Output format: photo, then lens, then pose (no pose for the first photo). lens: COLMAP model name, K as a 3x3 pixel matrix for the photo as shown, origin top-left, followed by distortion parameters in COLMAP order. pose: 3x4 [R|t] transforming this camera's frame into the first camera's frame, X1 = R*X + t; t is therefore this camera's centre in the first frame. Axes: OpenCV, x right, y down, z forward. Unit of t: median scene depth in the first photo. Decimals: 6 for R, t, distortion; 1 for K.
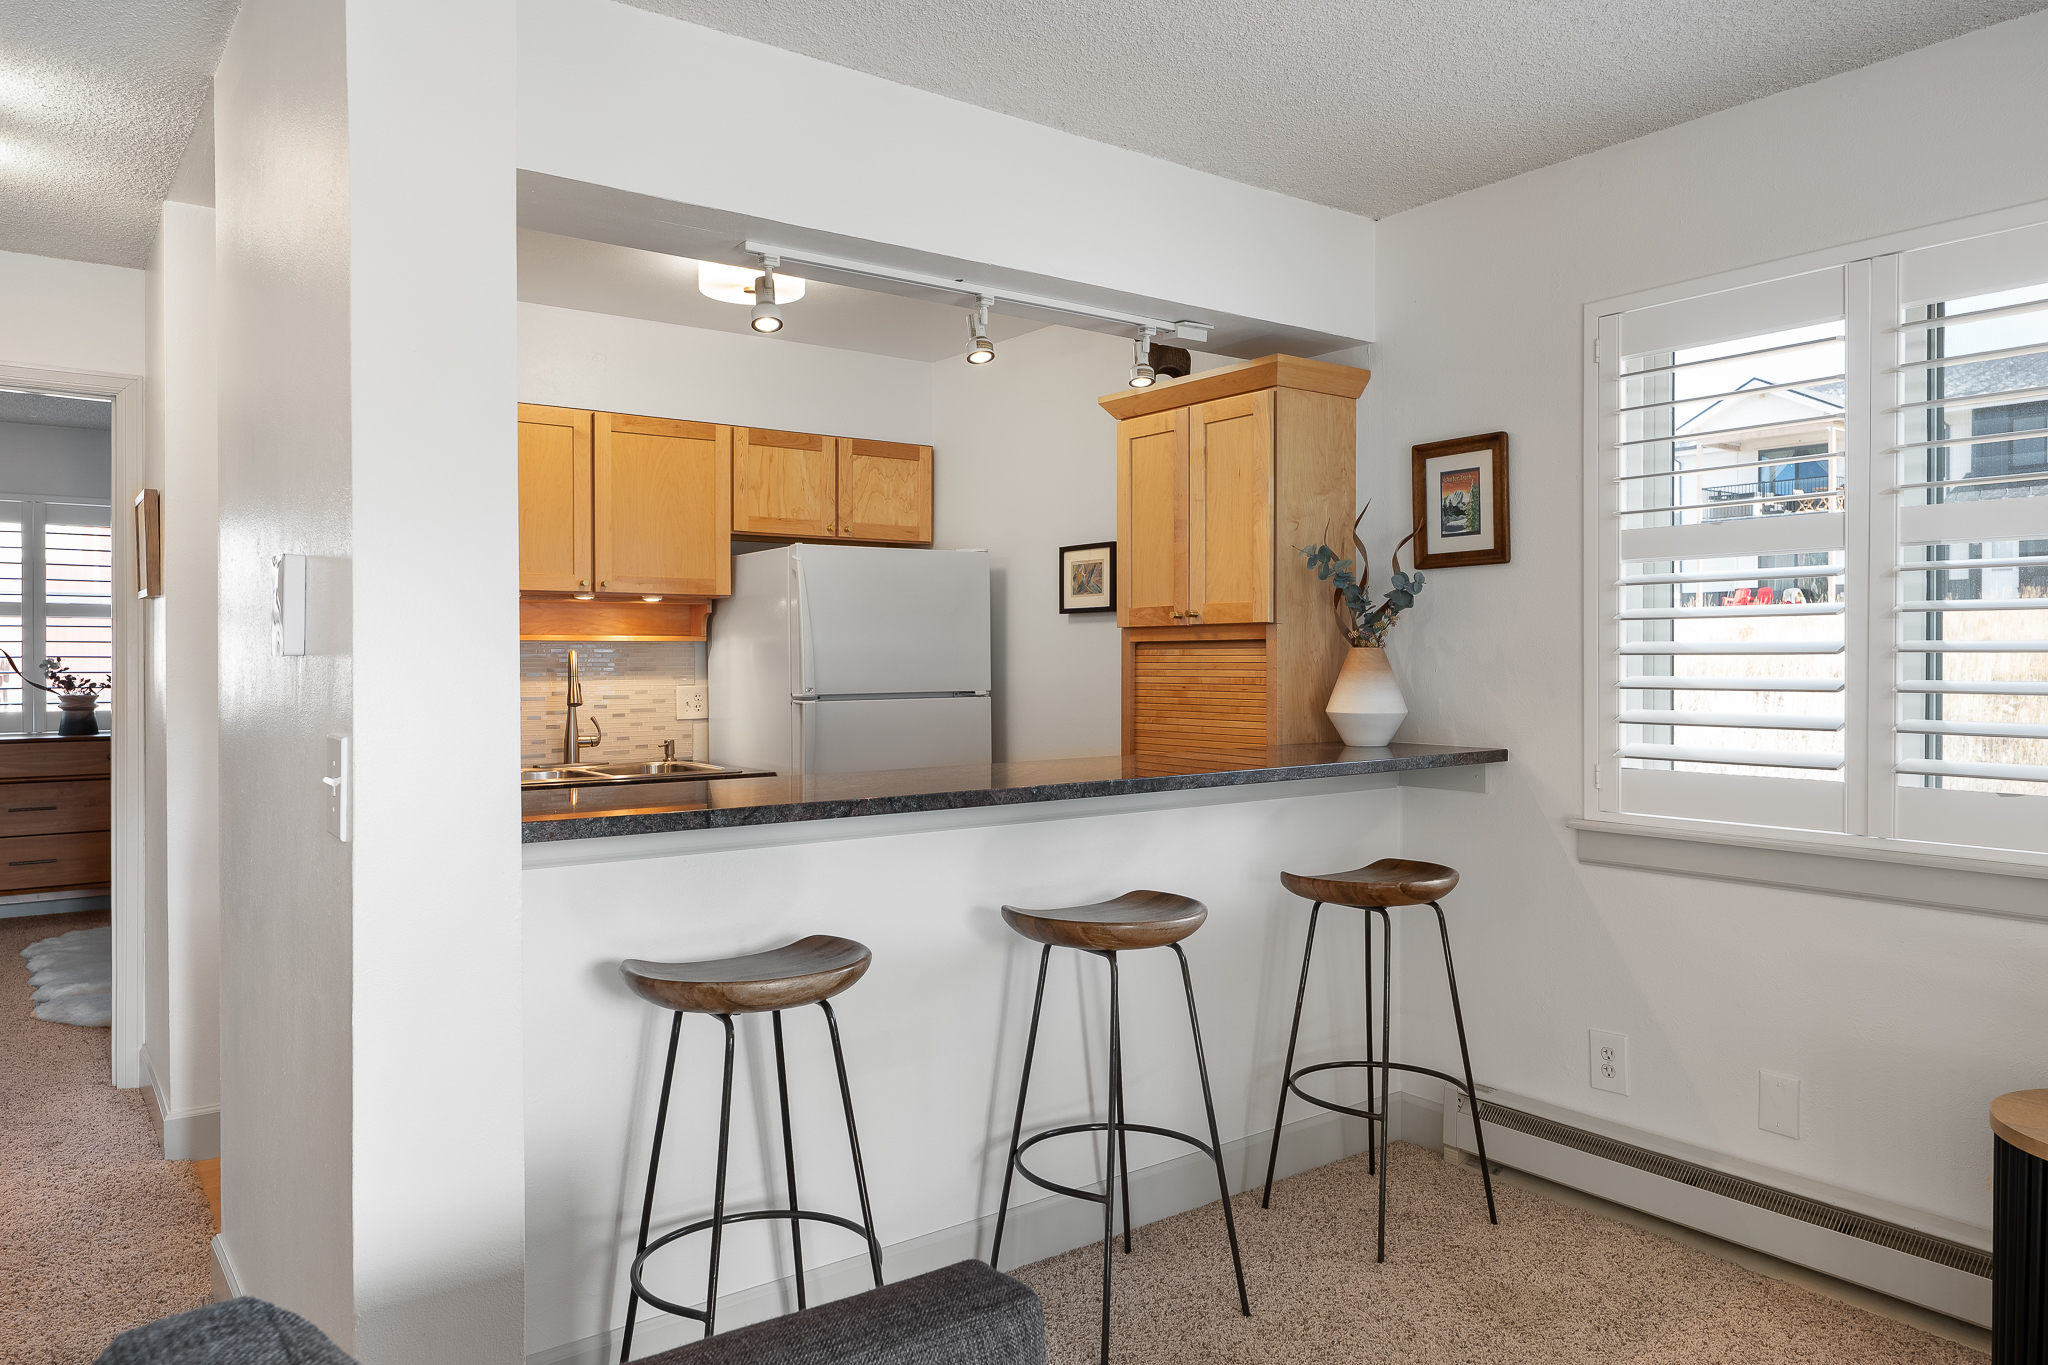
lens RADIAL K [[1394.7, 0, 998.0], [0, 1394.7, 670.8], [0, 0, 1]] dist [0.004784, -0.002405]
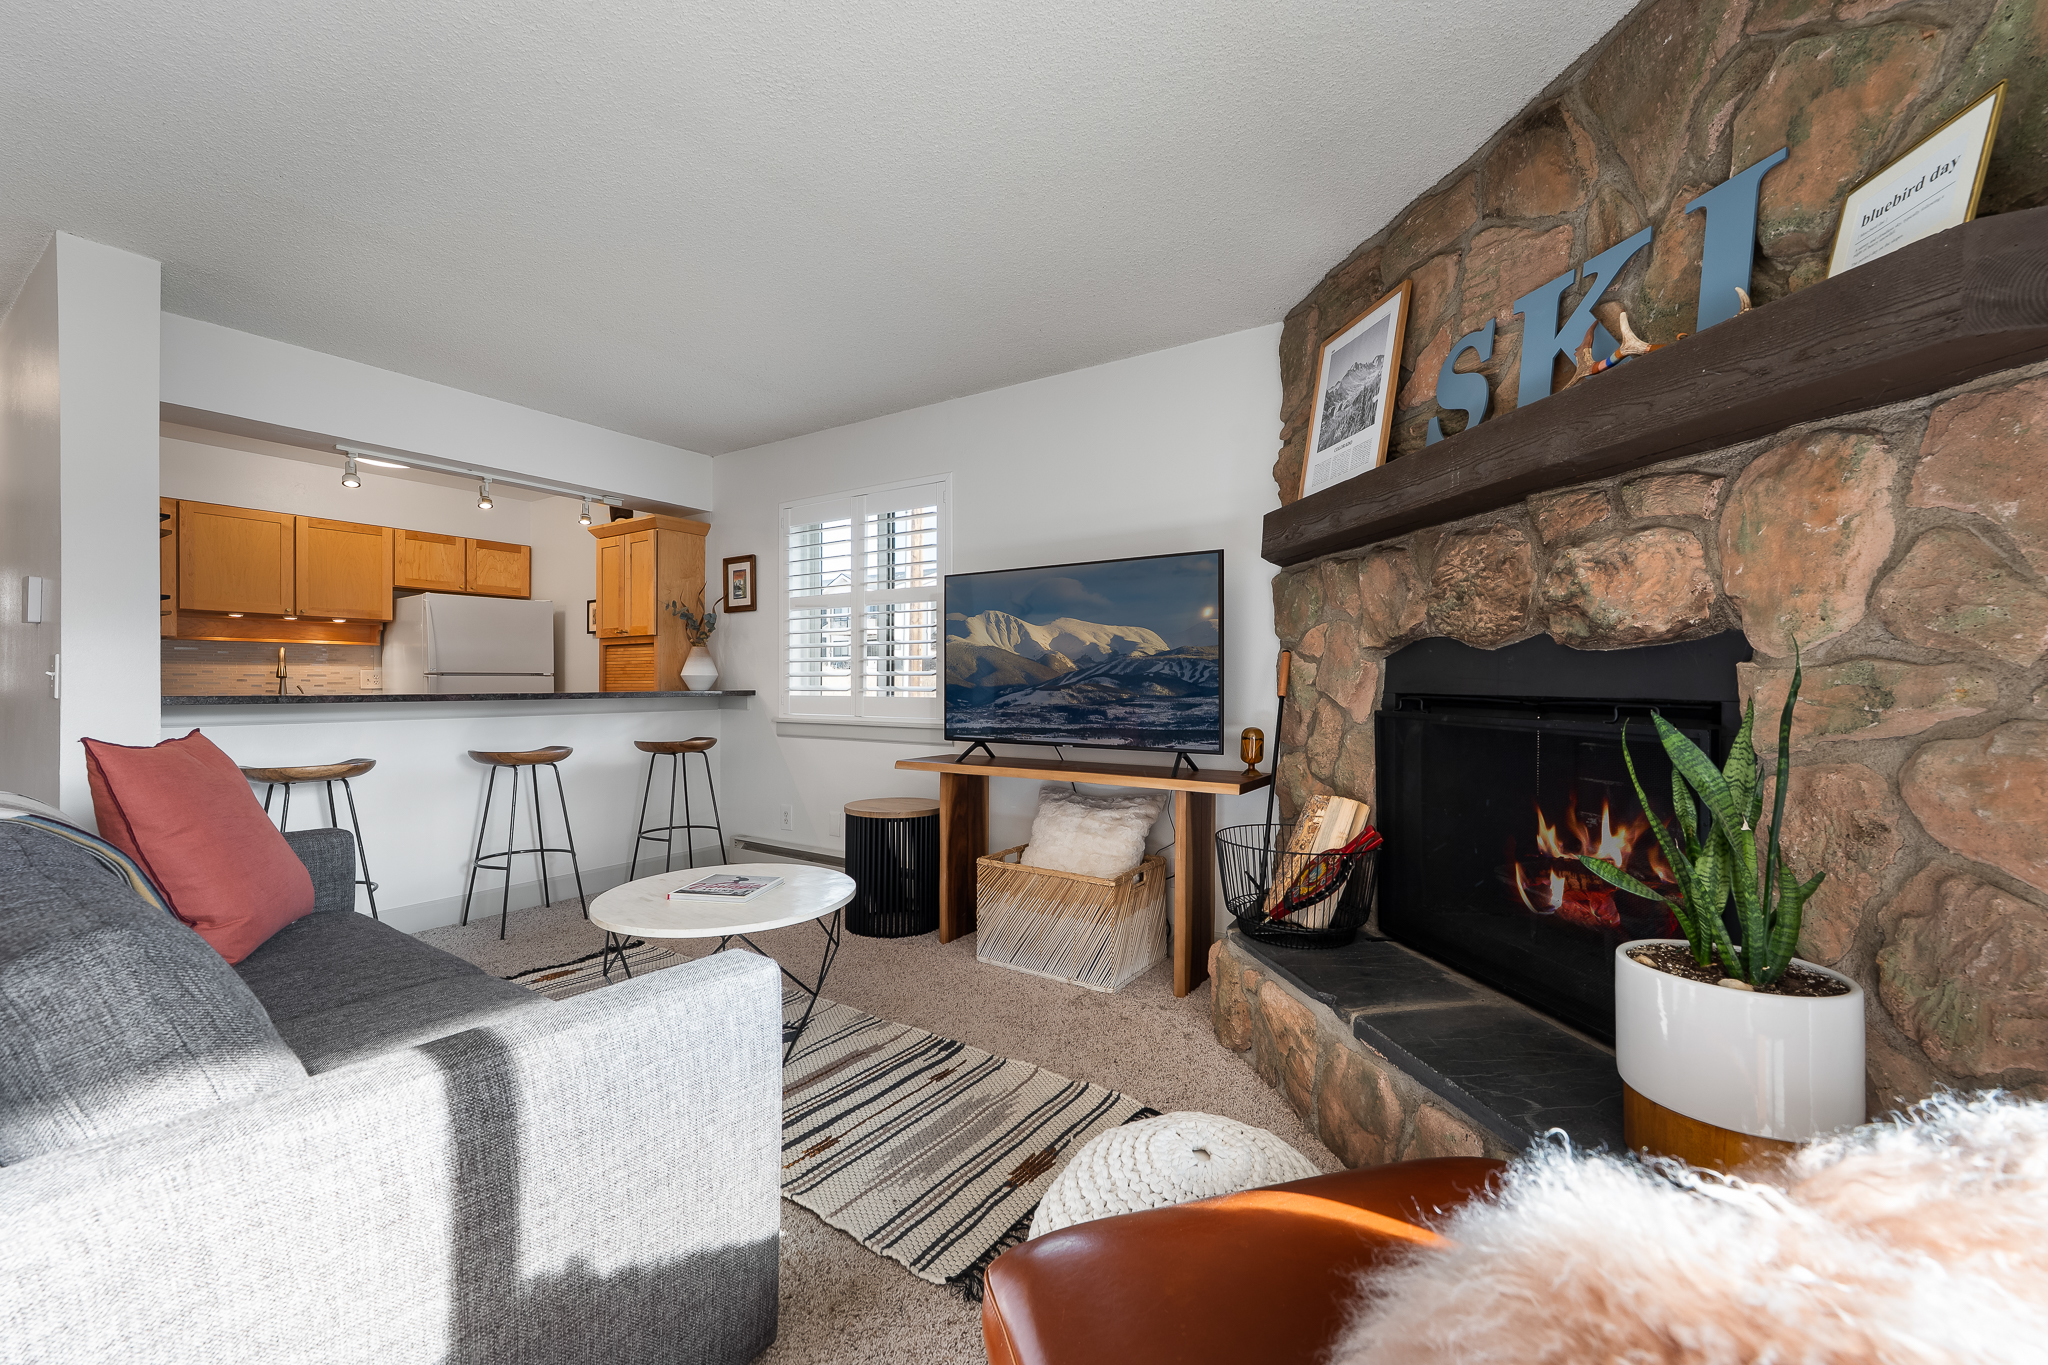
lens RADIAL K [[823.7, 0, 990.7], [0, 823.7, 678.6], [0, 0, 1]] dist [0.019923, -0.000721]
pose [[0.944967, 0.003313, 0.327148, 0.212275], [0.000794, 0.999923, -0.012421, 0.040514], [-0.327163, 0.011997, 0.944892, -0.323291]]
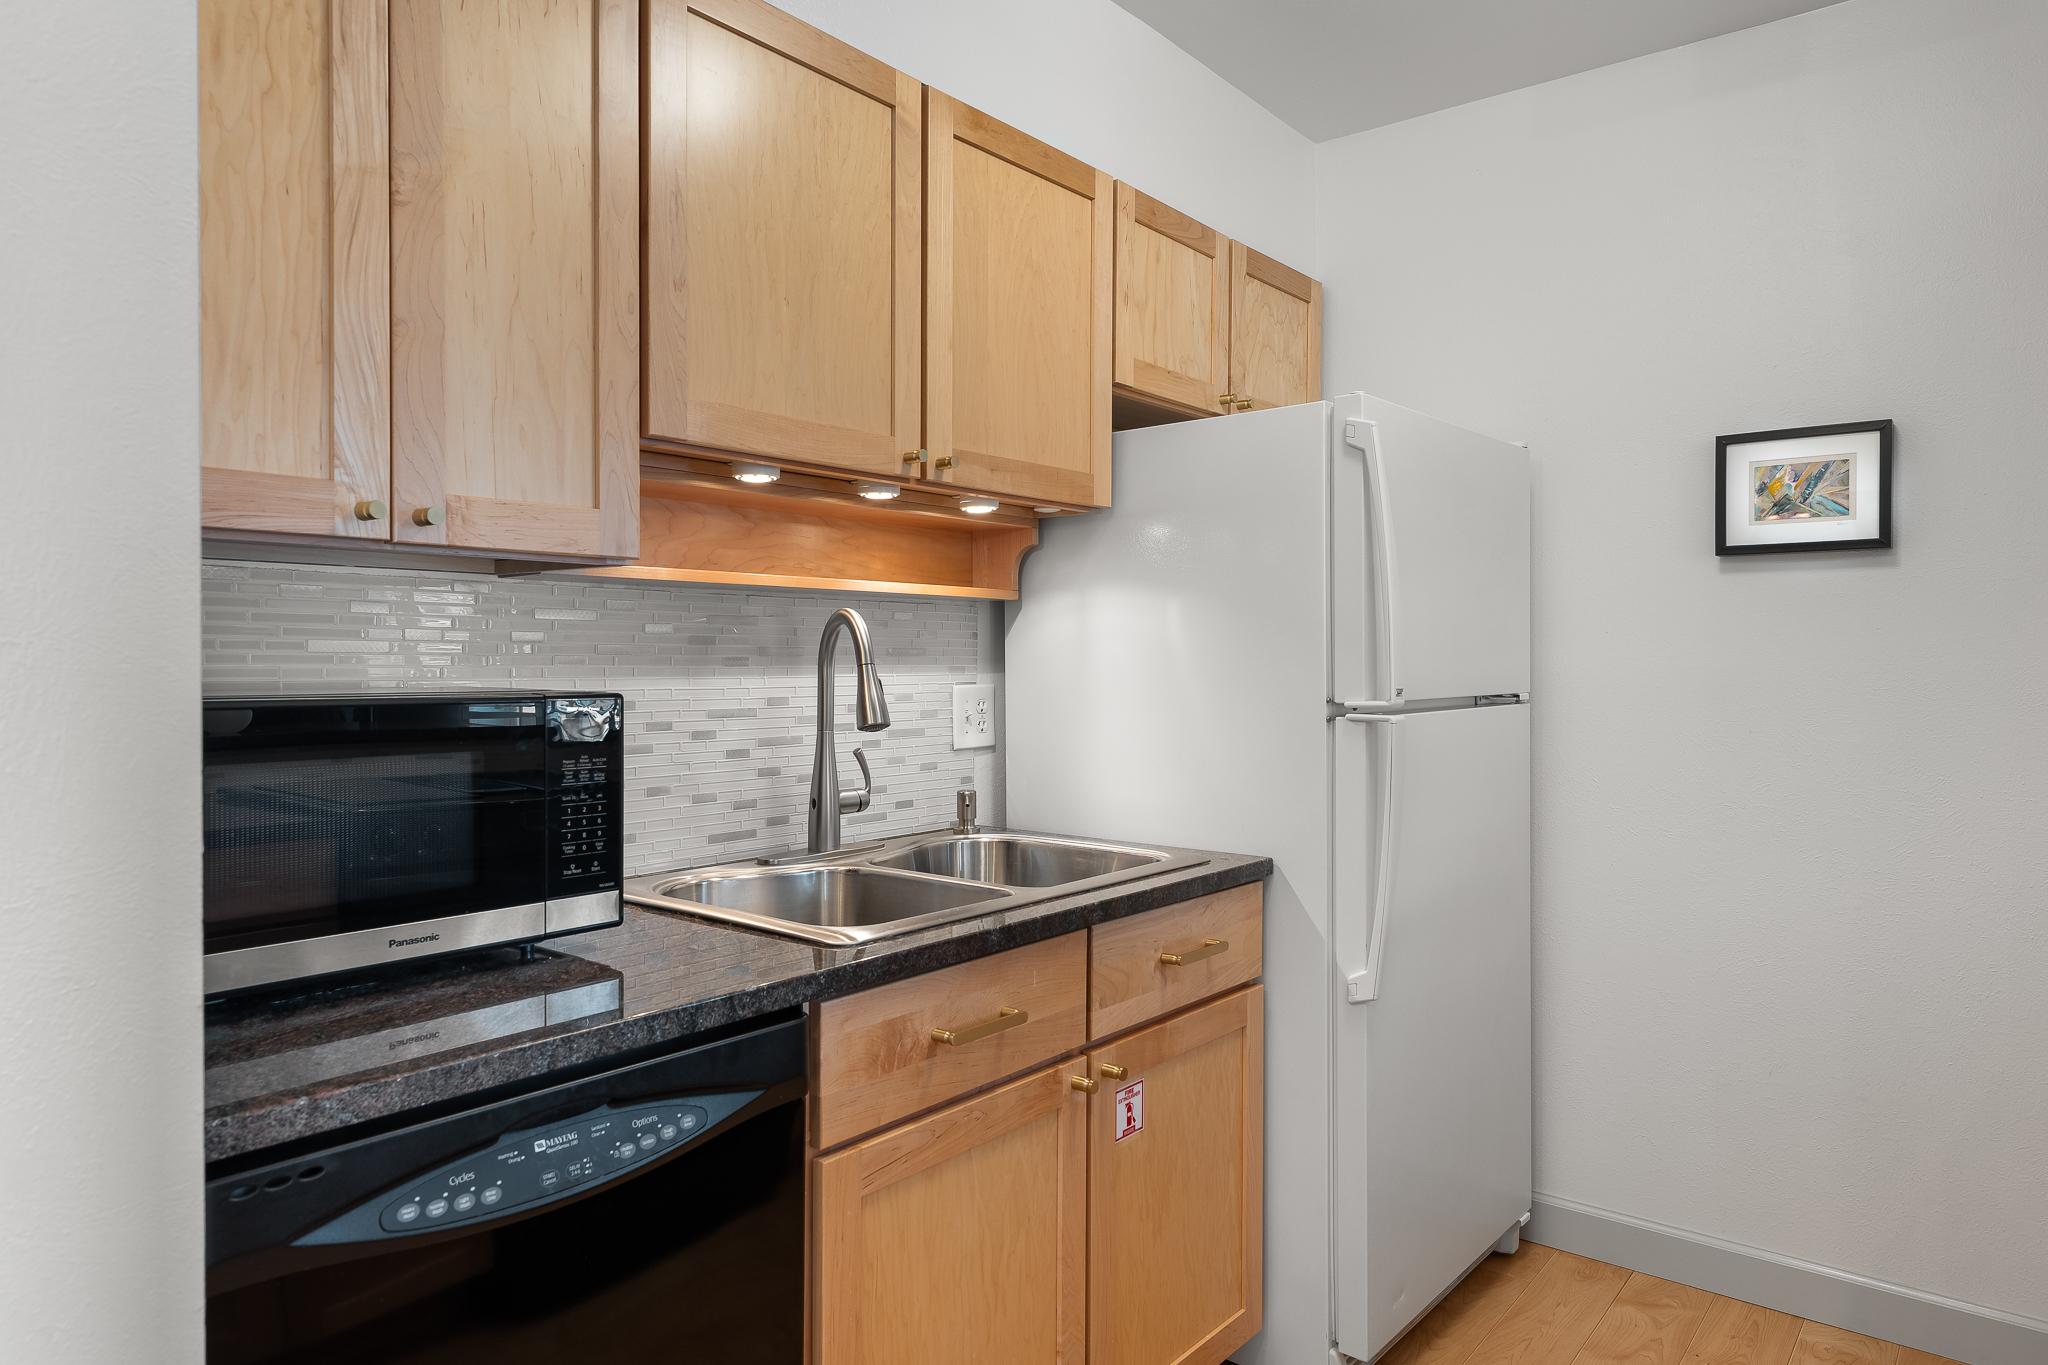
lens RADIAL K [[1282.3, 0, 1023.5], [0, 1282.3, 671.3], [0, 0, 1]] dist [-0.000758, 0.002321]
pose [[0.965908, -0.000146, 0.258884, -0.374182], [-0.000911, 0.999992, 0.003965, 0.004418], [-0.258882, -0.004065, 0.965900, 0.596454]]
